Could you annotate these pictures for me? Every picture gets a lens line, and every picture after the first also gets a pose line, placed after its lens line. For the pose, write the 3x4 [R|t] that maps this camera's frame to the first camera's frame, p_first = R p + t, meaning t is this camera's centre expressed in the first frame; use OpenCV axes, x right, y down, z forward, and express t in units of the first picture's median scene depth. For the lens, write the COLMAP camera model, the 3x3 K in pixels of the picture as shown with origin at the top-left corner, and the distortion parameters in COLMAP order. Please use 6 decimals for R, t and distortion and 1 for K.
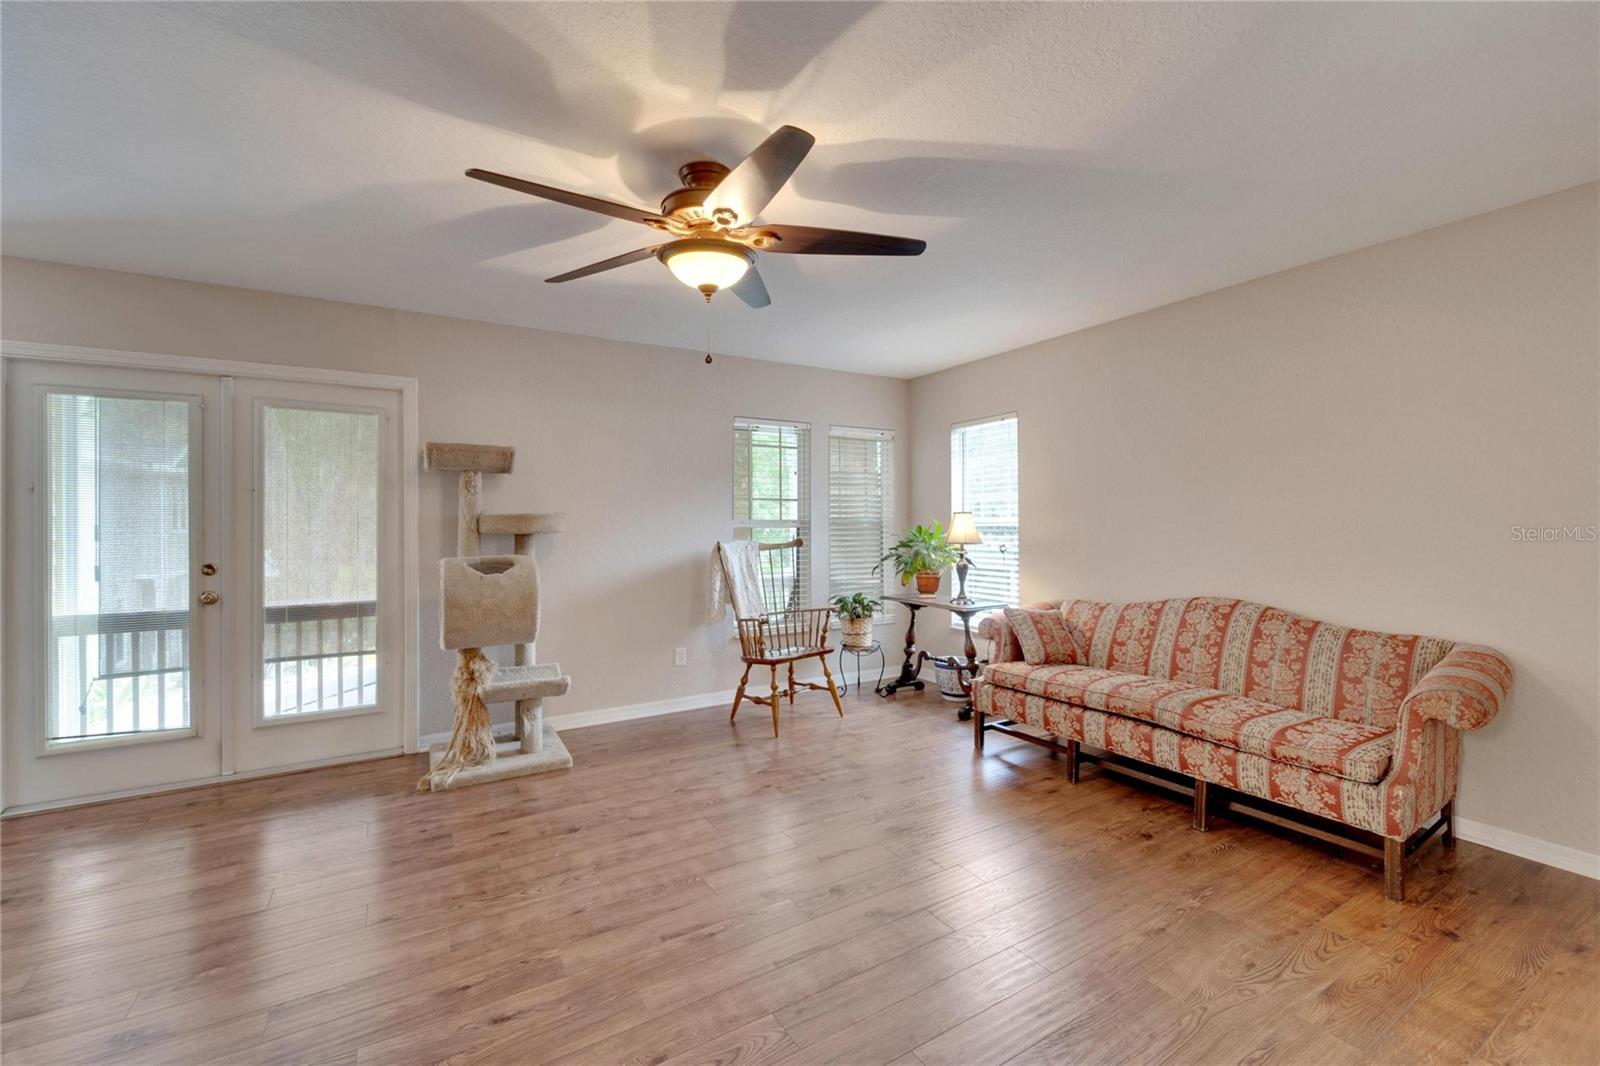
lens RADIAL K [[668.0, 0, 802.9], [0, 668.0, 524.1], [0, 0, 1]] dist [0.000354, -0.000228]
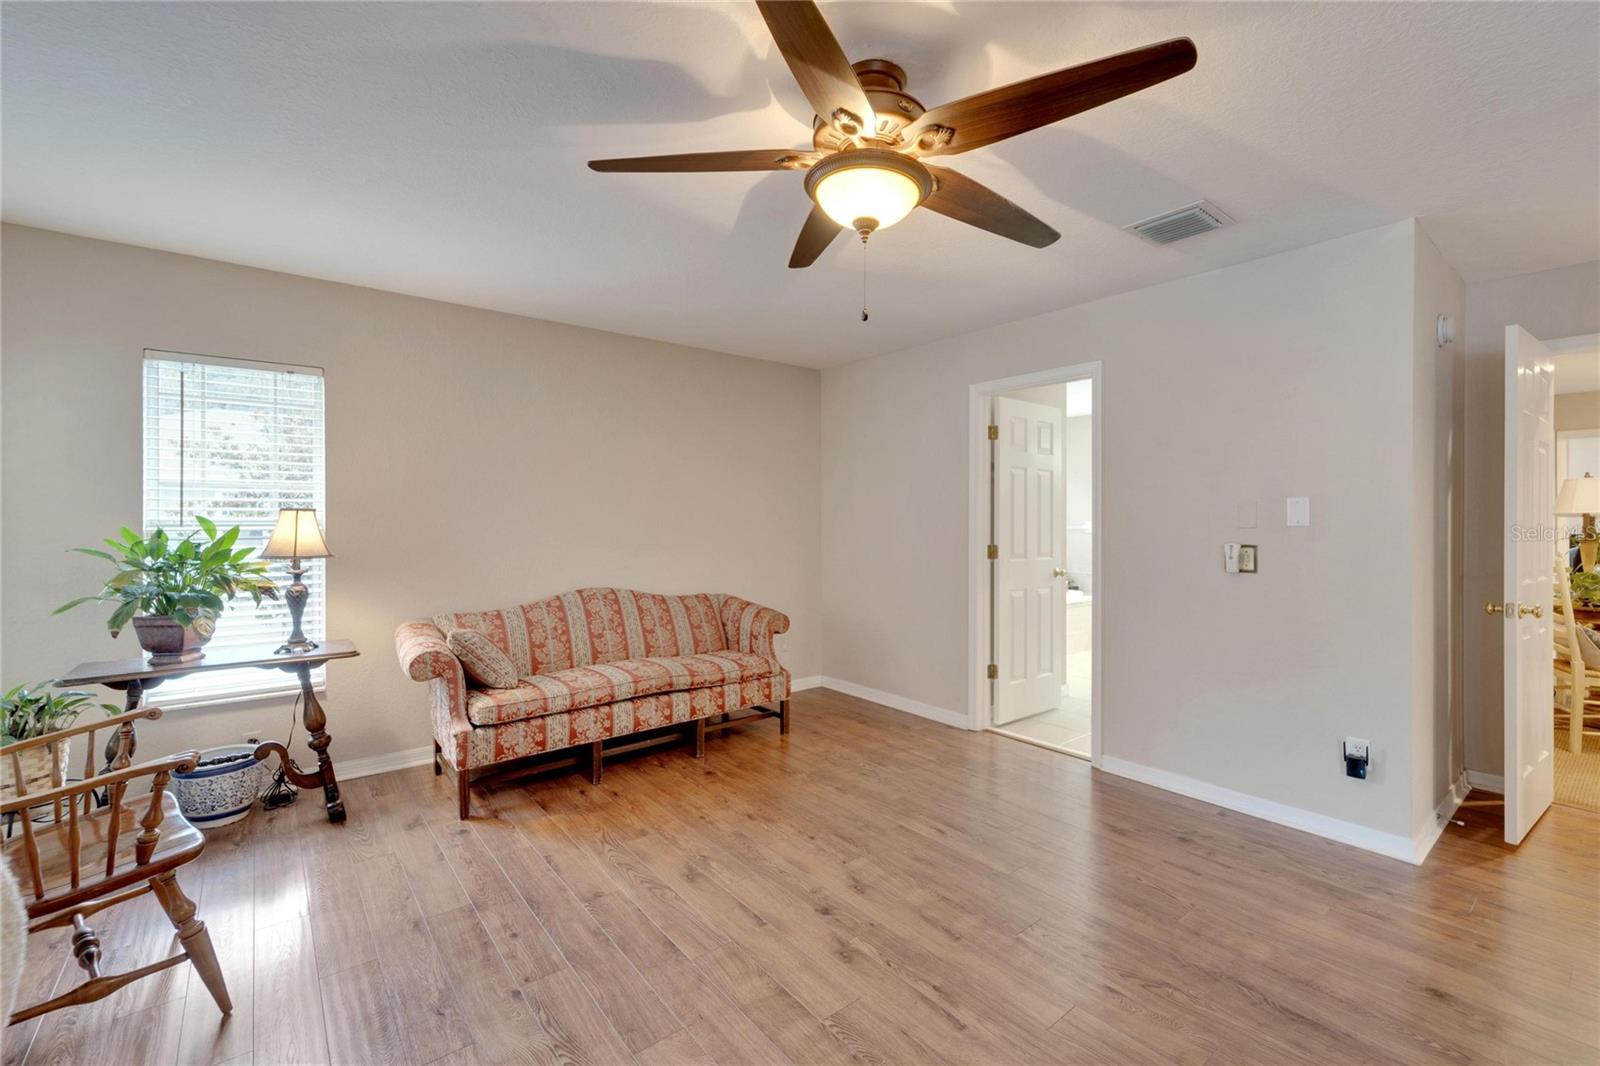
lens RADIAL K [[668.0, 0, 802.9], [0, 668.0, 524.1], [0, 0, 1]] dist [0.000354, -0.000228]
pose [[-0.130761, 0.000946, 0.991413, -0.571567], [0.002203, 0.999997, -0.000664, -0.002212], [-0.991411, 0.002097, -0.130763, 0.741343]]
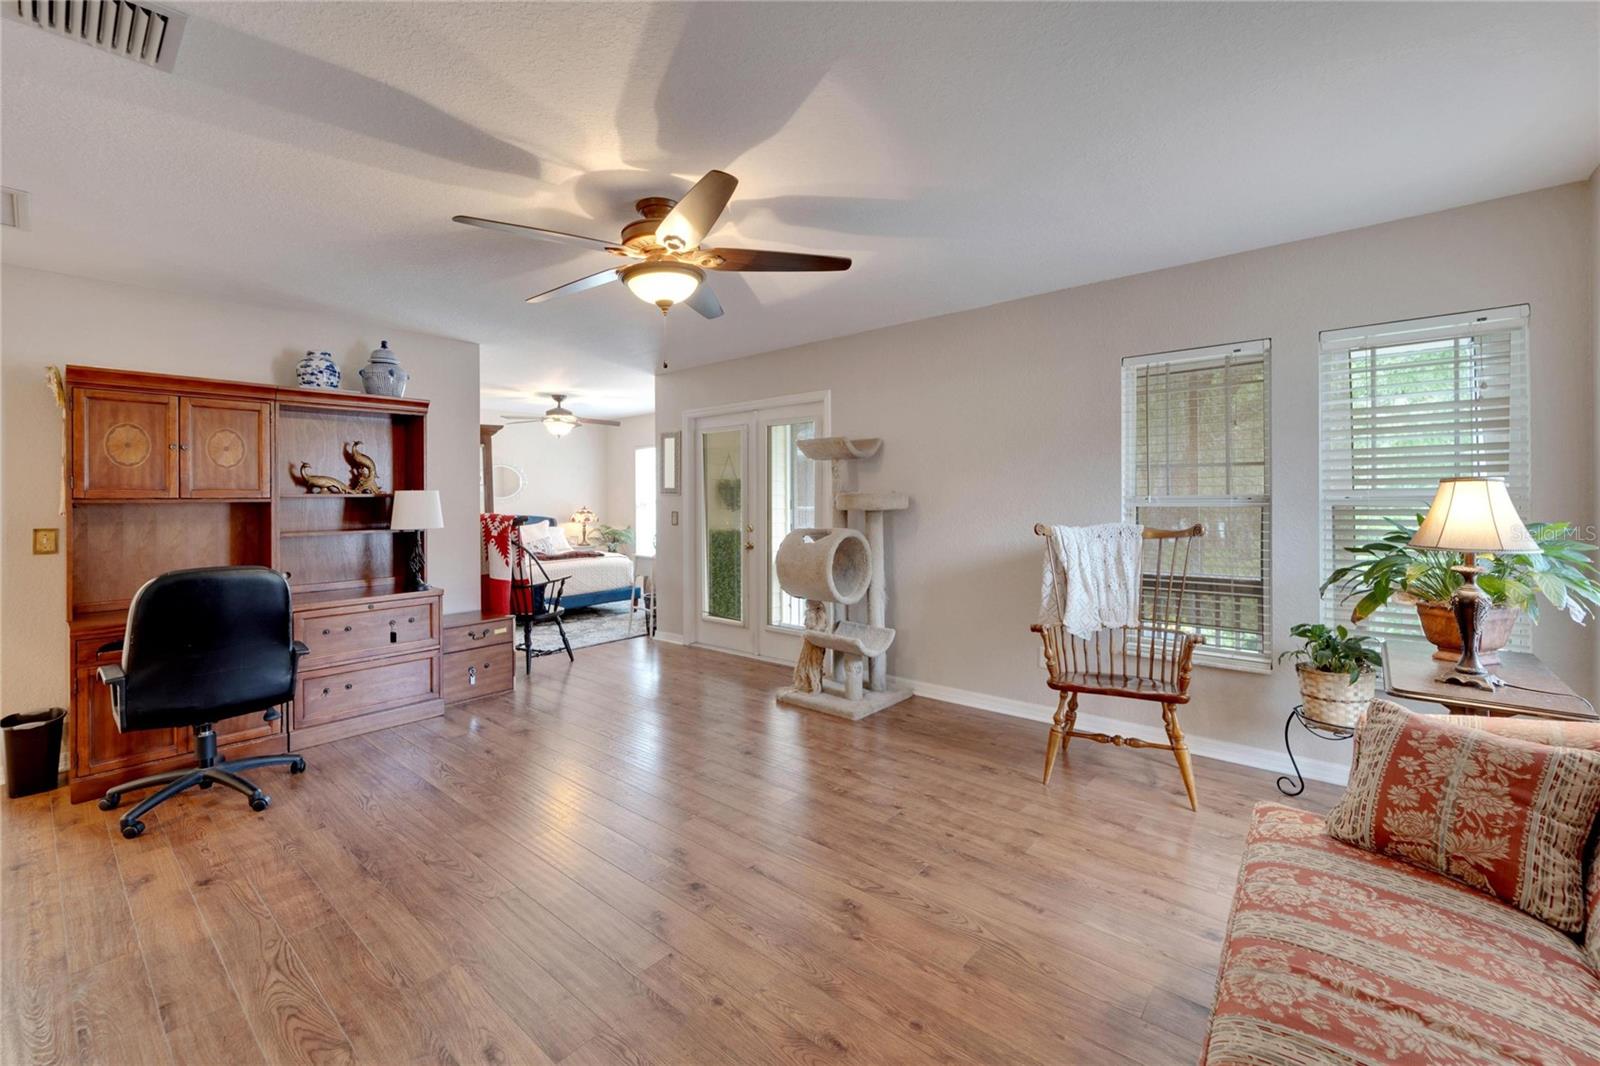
lens RADIAL K [[664.3, 0, 789.2], [0, 664.3, 495.6], [0, 0, 1]] dist [0.000684, -0.000058]
pose [[0.303390, -0.001243, -0.952866, 0.646975], [0.005135, 0.999987, 0.000331, -0.011609], [0.952853, -0.004993, 0.303392, 0.539032]]
